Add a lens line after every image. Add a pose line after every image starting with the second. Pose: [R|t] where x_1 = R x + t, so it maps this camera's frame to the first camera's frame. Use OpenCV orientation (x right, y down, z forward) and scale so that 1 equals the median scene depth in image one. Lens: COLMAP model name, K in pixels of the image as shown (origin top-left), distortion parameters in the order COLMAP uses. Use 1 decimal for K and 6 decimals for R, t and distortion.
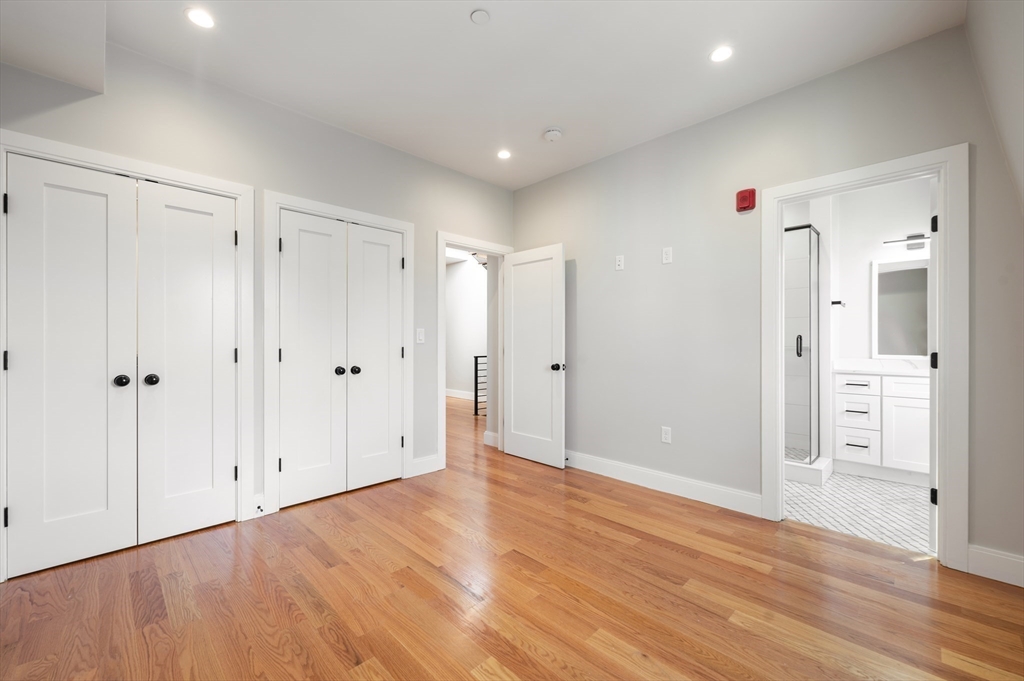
lens RADIAL K [[414.0, 0, 509.3], [0, 414.0, 341.3], [0, 0, 1]] dist [-0.002737, 0.000251]
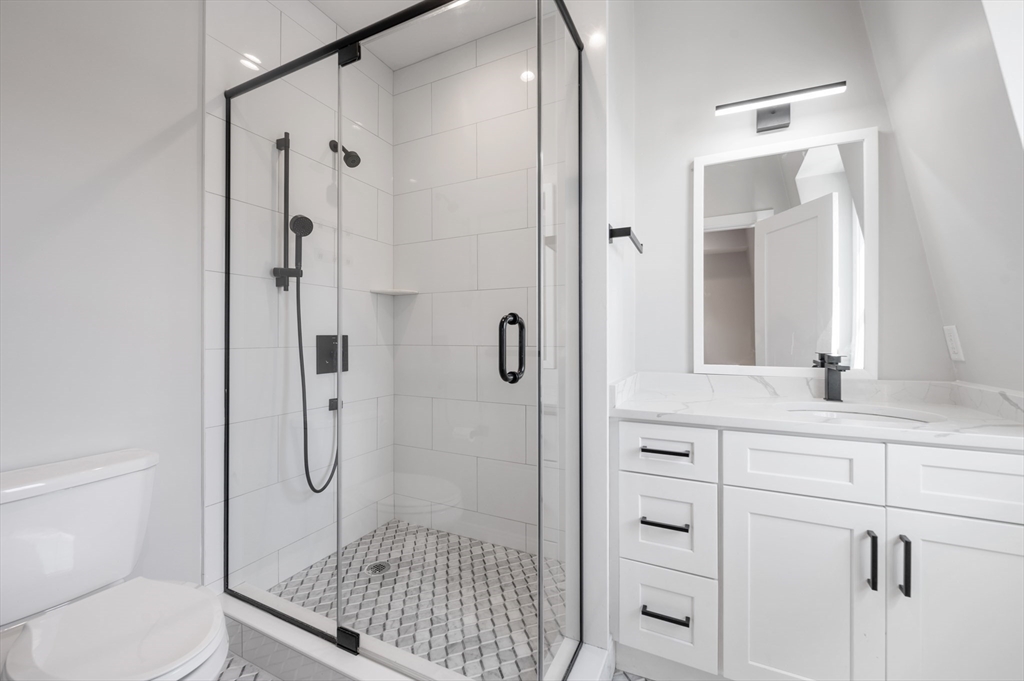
lens RADIAL K [[414.0, 0, 505.5], [0, 414.0, 337.4], [0, 0, 1]] dist [-0.002737, 0.000251]
pose [[0.947903, 0.000225, 0.318560, 0.533083], [0.000854, 0.999994, -0.003248, 0.003268], [-0.318559, 0.003351, 0.947897, 0.629622]]
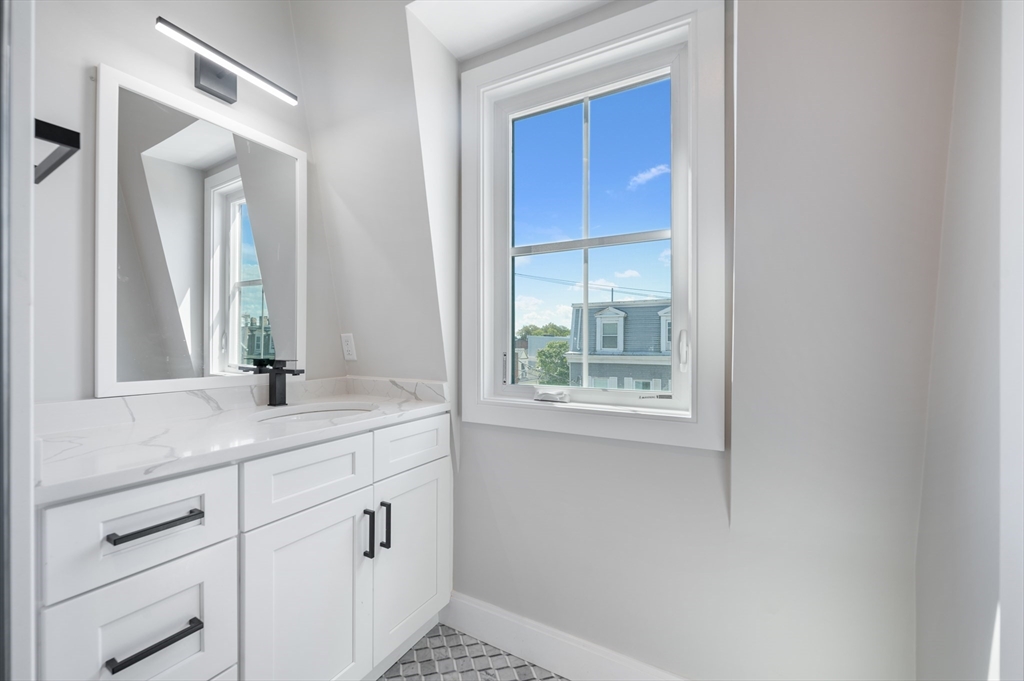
lens RADIAL K [[414.0, 0, 511.6], [0, 414.0, 342.6], [0, 0, 1]] dist [-0.002737, 0.000251]
pose [[-0.273051, -0.000392, 0.962000, 0.514032], [0.000620, 1.000000, 0.000583, 0.002493], [-0.961999, 0.000755, -0.273050, 0.794458]]
